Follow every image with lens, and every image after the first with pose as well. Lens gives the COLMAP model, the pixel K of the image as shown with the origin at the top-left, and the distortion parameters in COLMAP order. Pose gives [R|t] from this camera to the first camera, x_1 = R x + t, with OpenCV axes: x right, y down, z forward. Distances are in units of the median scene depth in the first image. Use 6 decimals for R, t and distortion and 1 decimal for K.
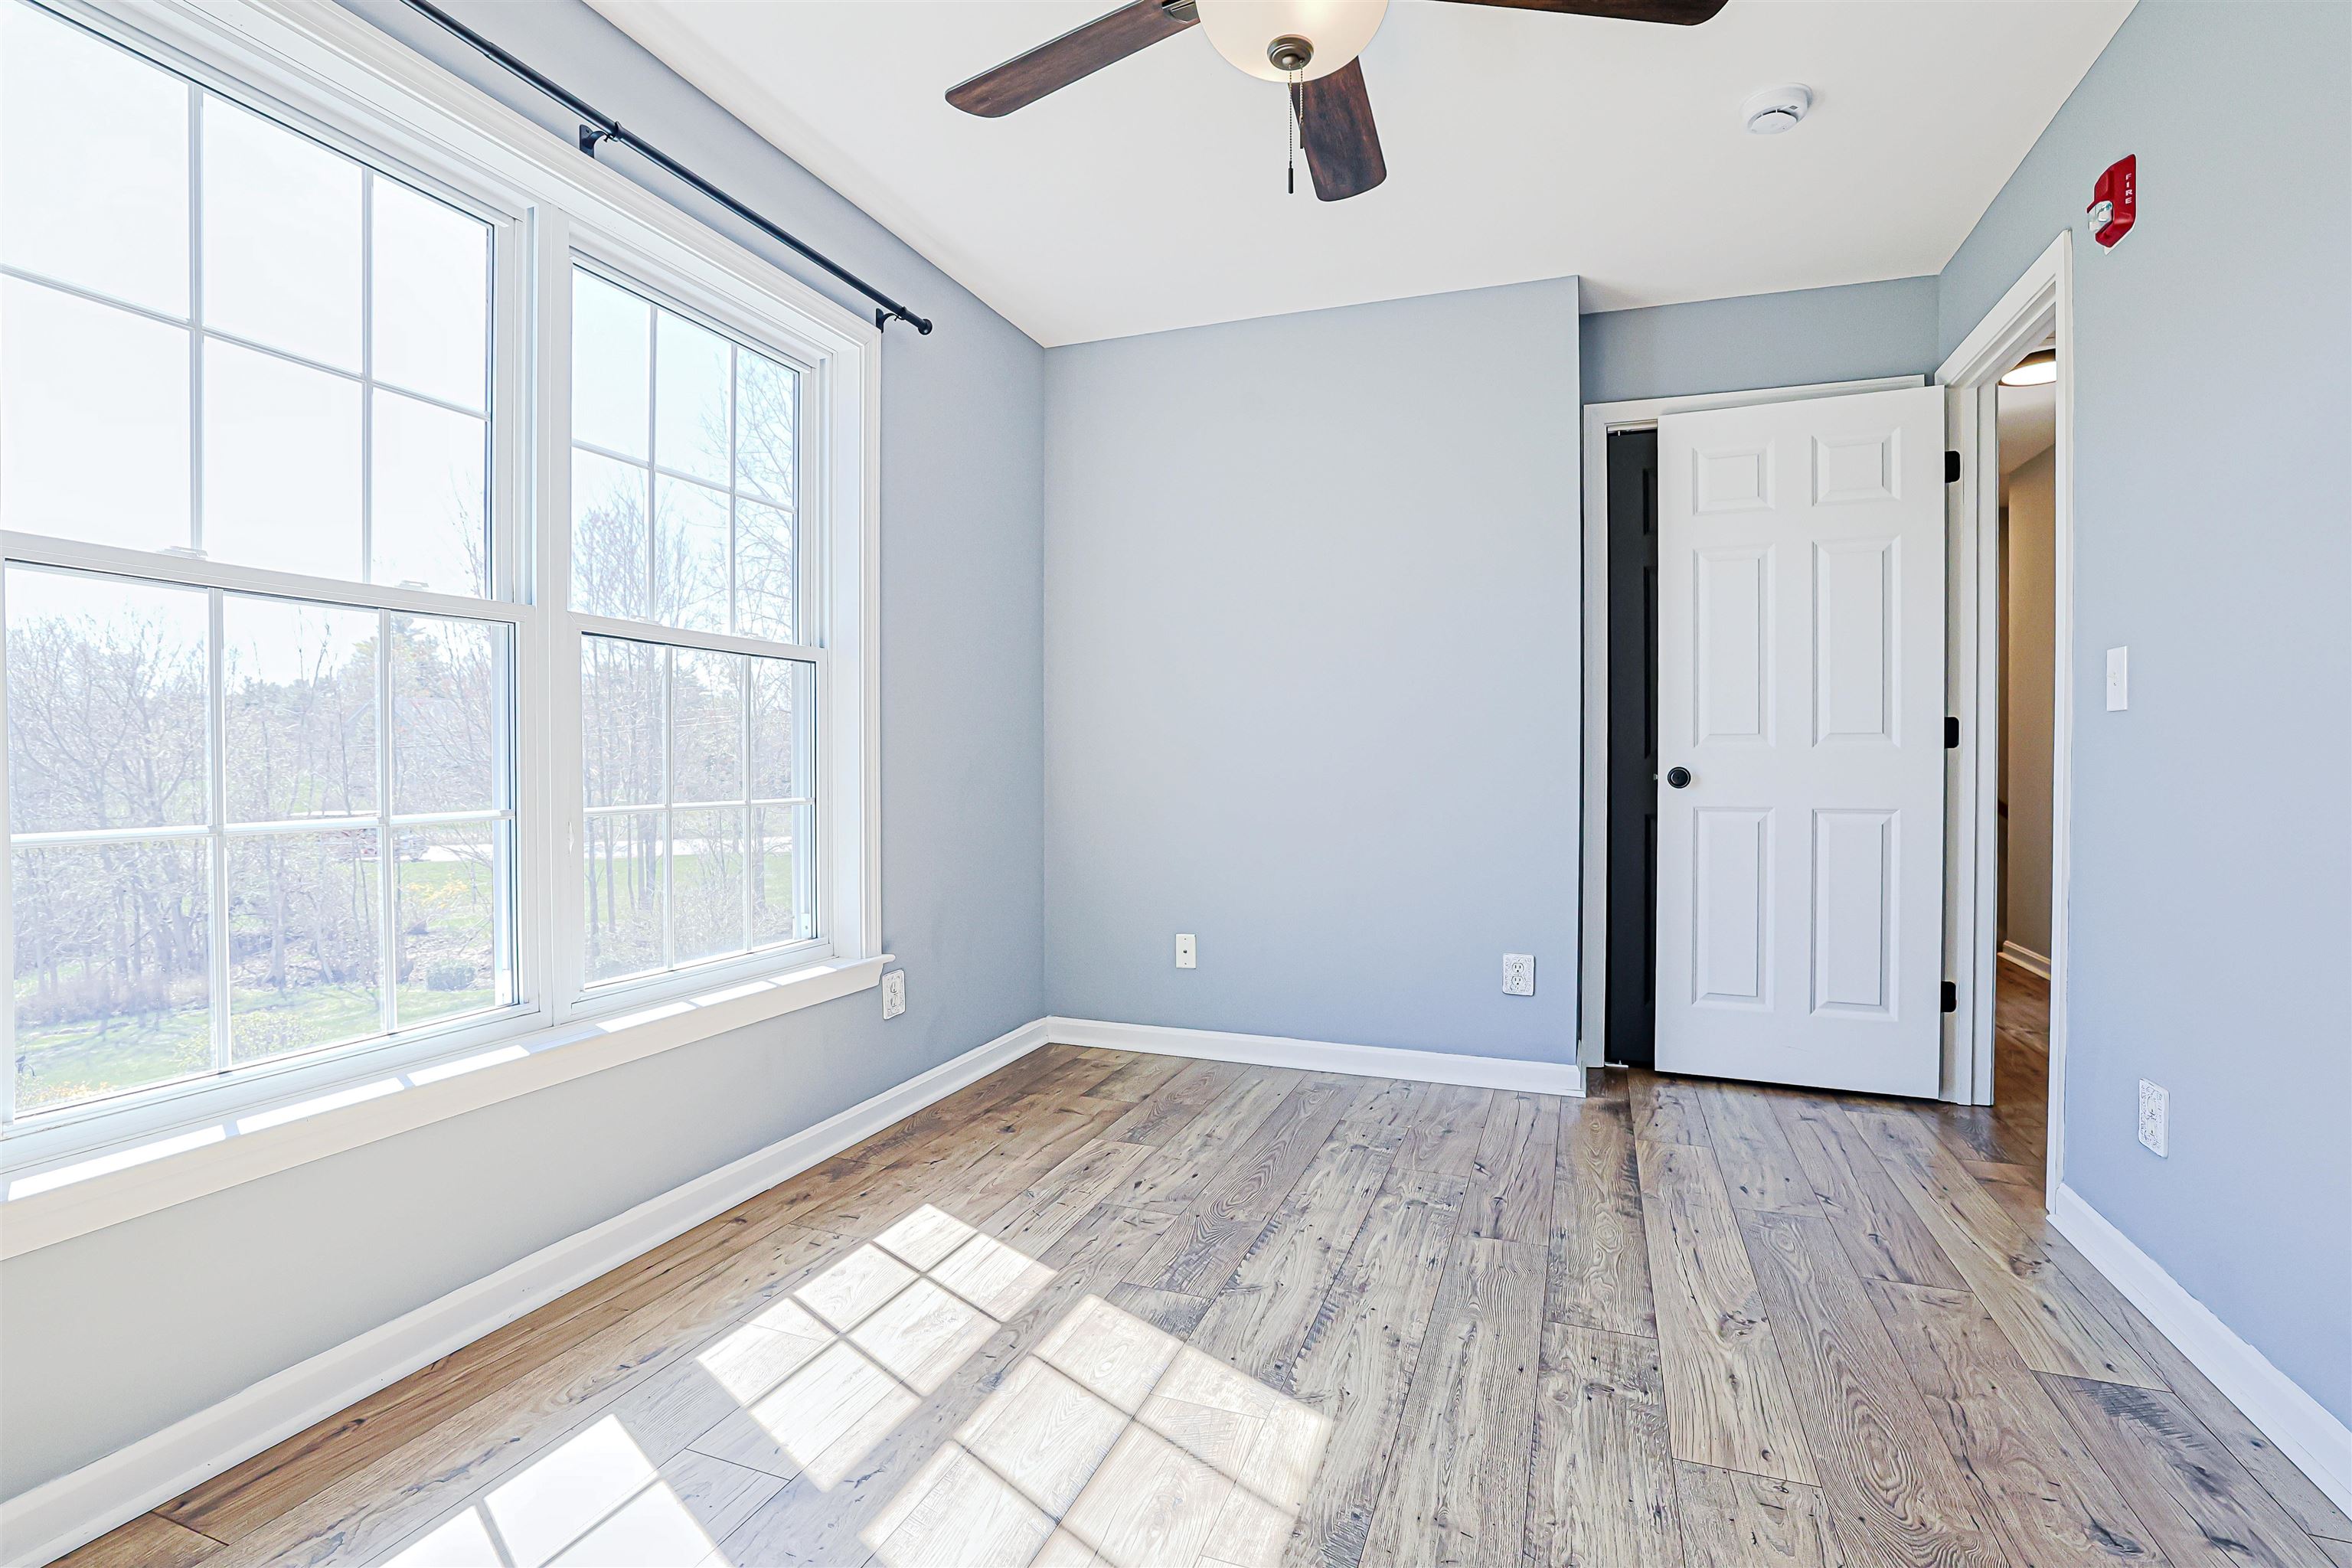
lens RADIAL K [[1121.9, 0, 1197.5], [0, 1121.9, 780.6], [0, 0, 1]] dist [-0.028942, 0.007051]
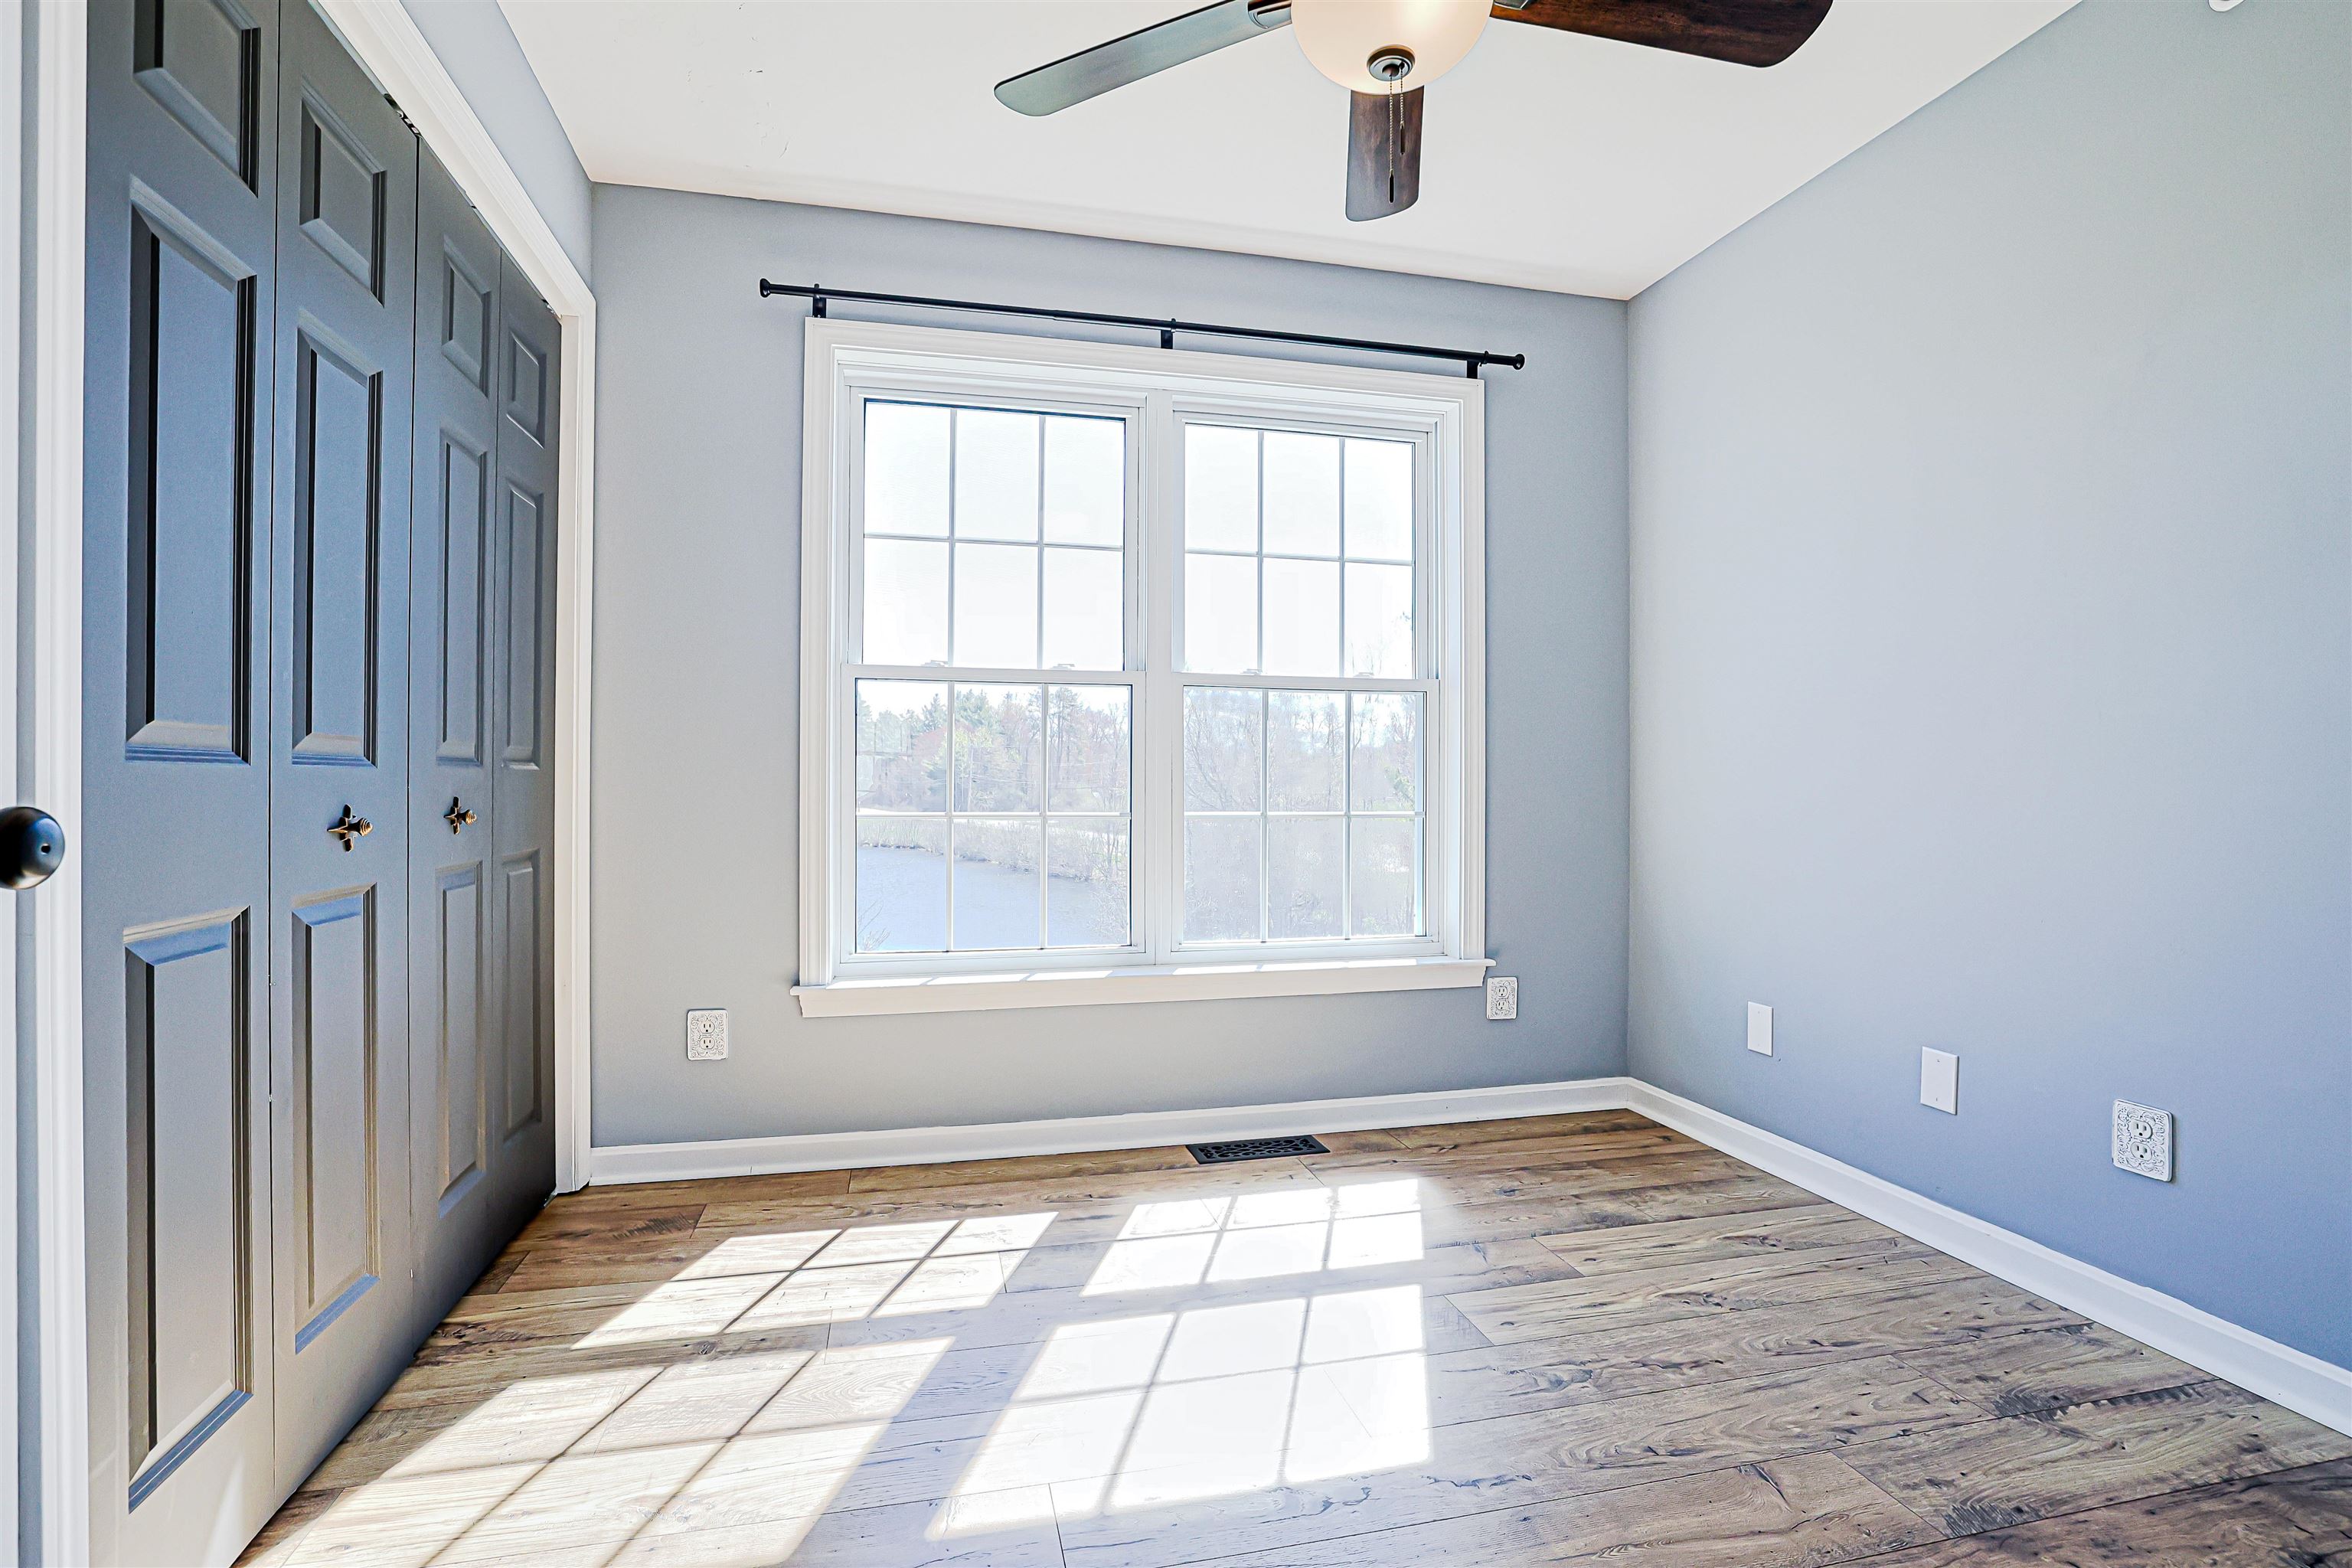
lens RADIAL K [[1121.9, 0, 1175.0], [0, 1121.9, 785.2], [0, 0, 1]] dist [-0.028942, 0.007051]
pose [[0.540259, 0.000134, -0.841499, 0.698933], [-0.012368, 0.999893, -0.007781, 0.002403], [0.841408, 0.014612, 0.540202, 0.262047]]
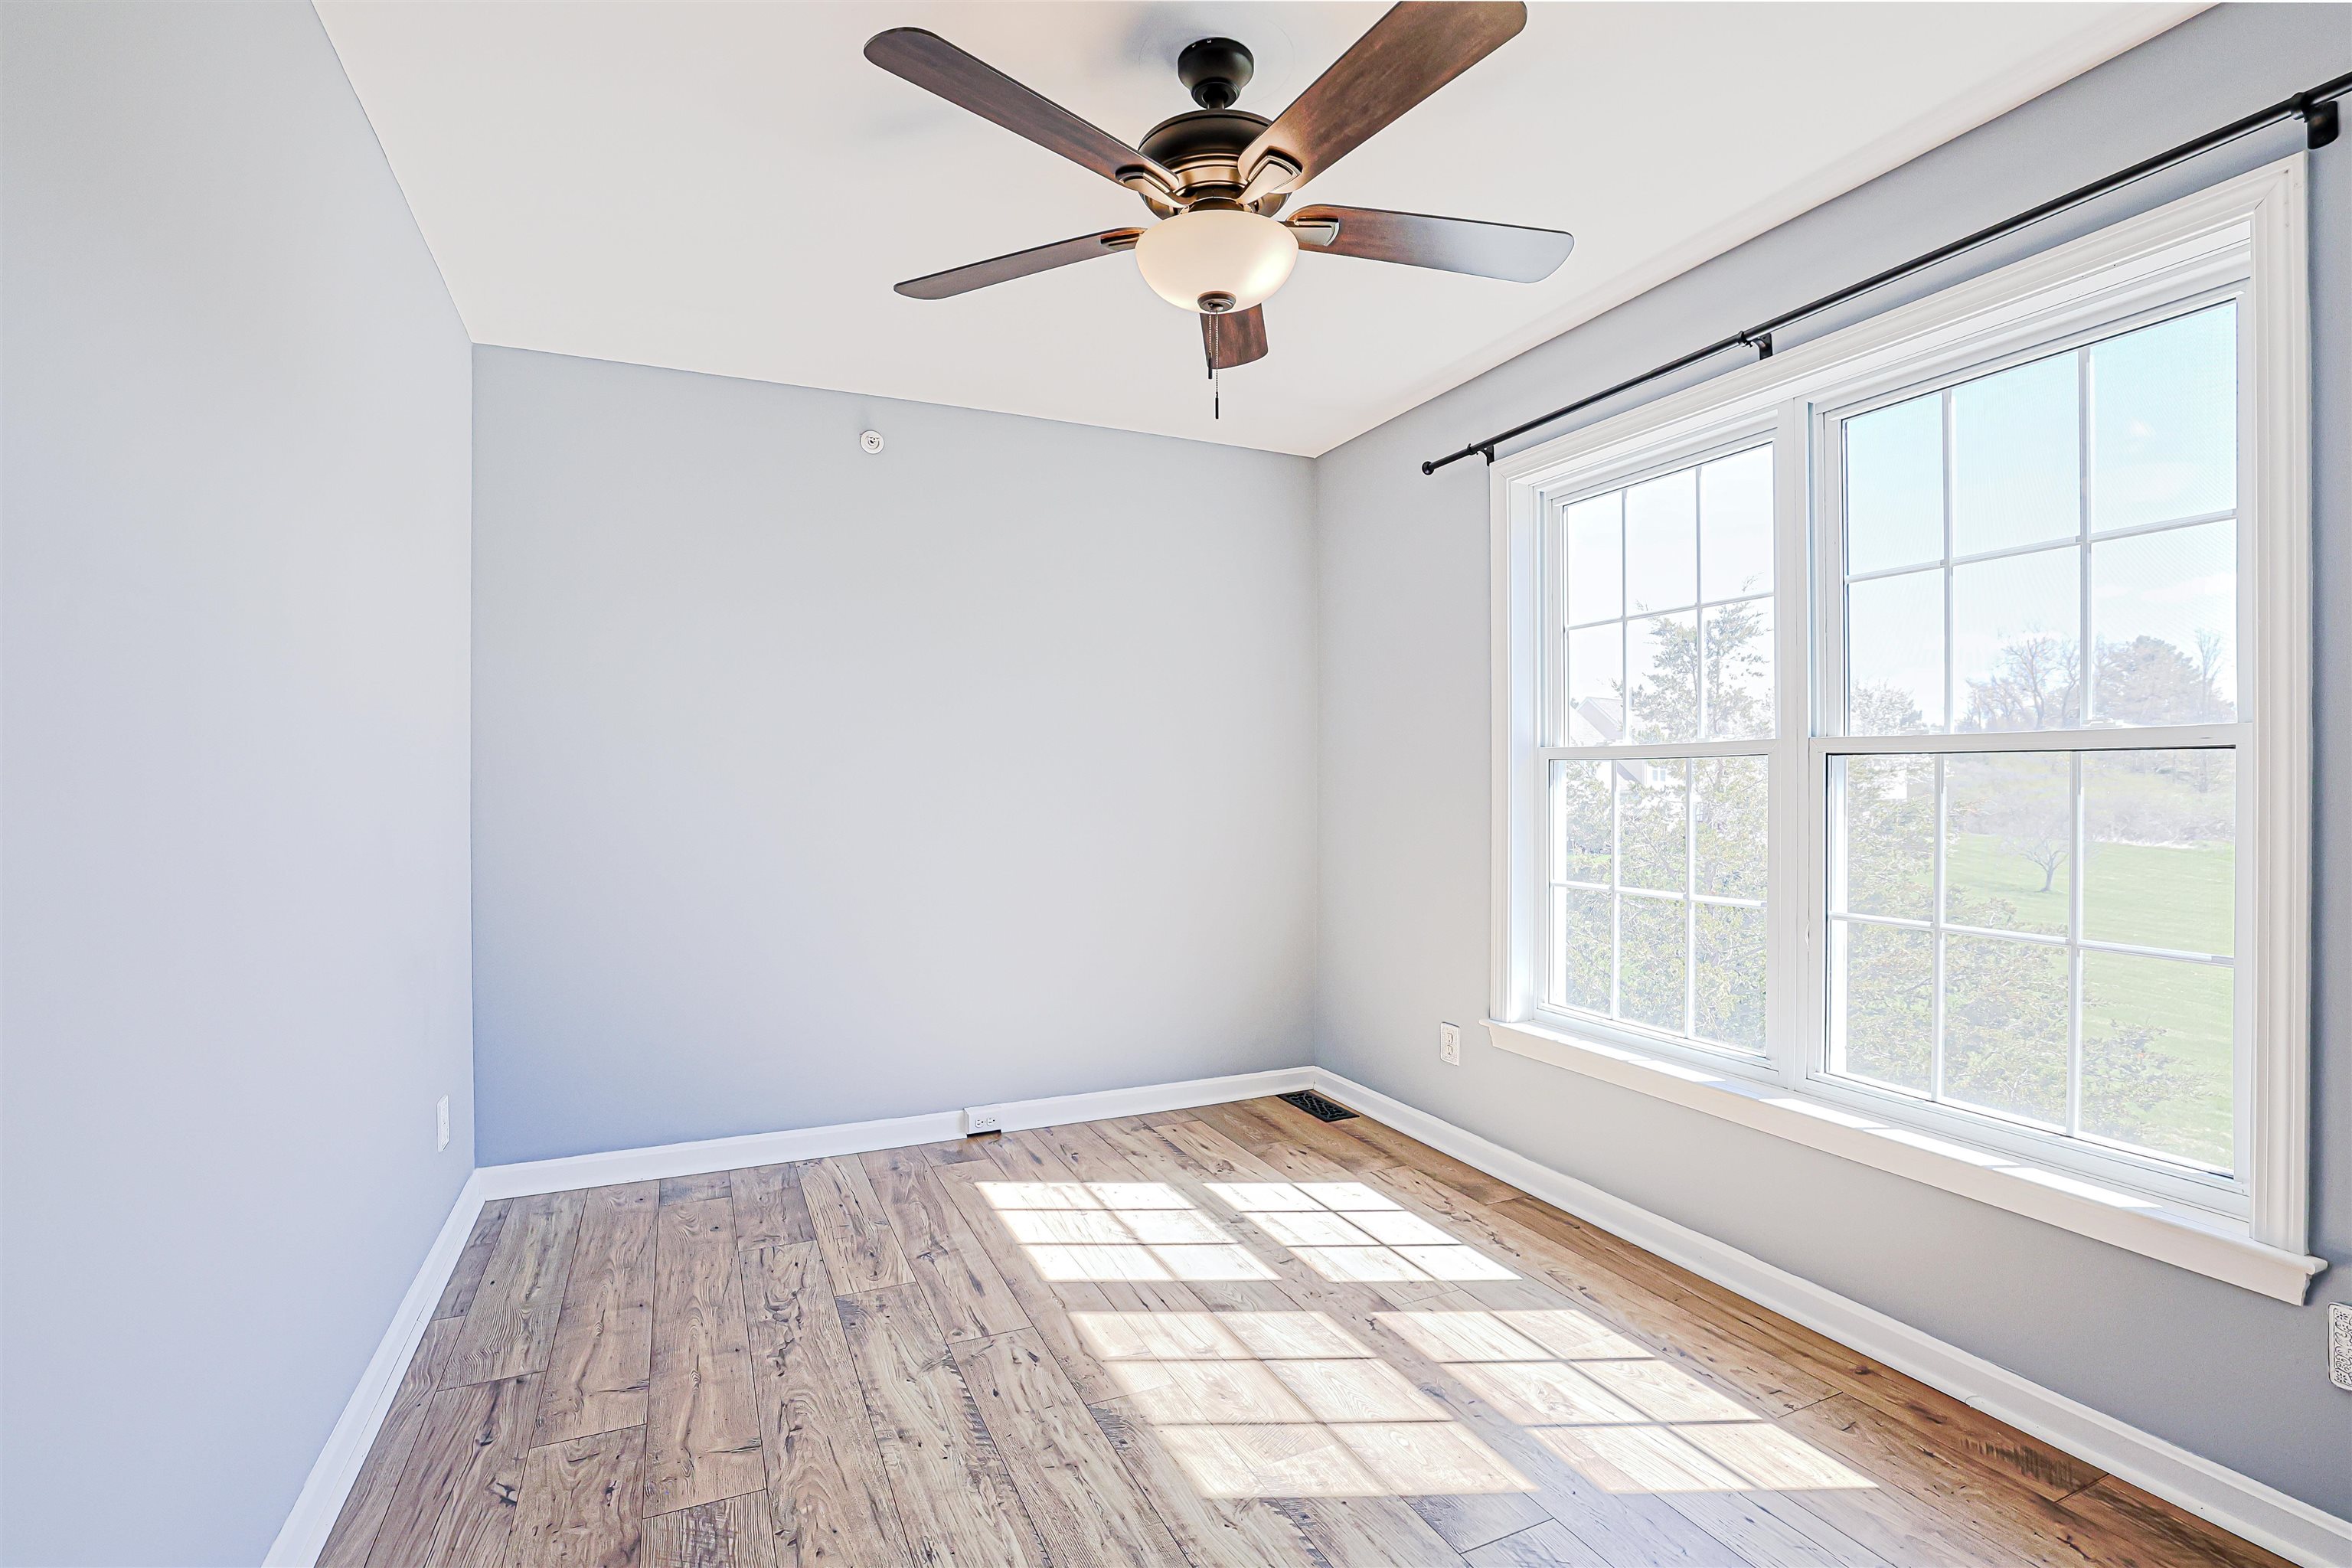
lens RADIAL K [[1121.9, 0, 1149.6], [0, 1121.9, 773.6], [0, 0, 1]] dist [-0.028942, 0.007051]
pose [[-0.744325, -0.004987, -0.667799, 0.778048], [-0.009450, 0.999951, 0.003066, -0.123371], [0.667751, 0.008593, -0.744335, 1.527907]]
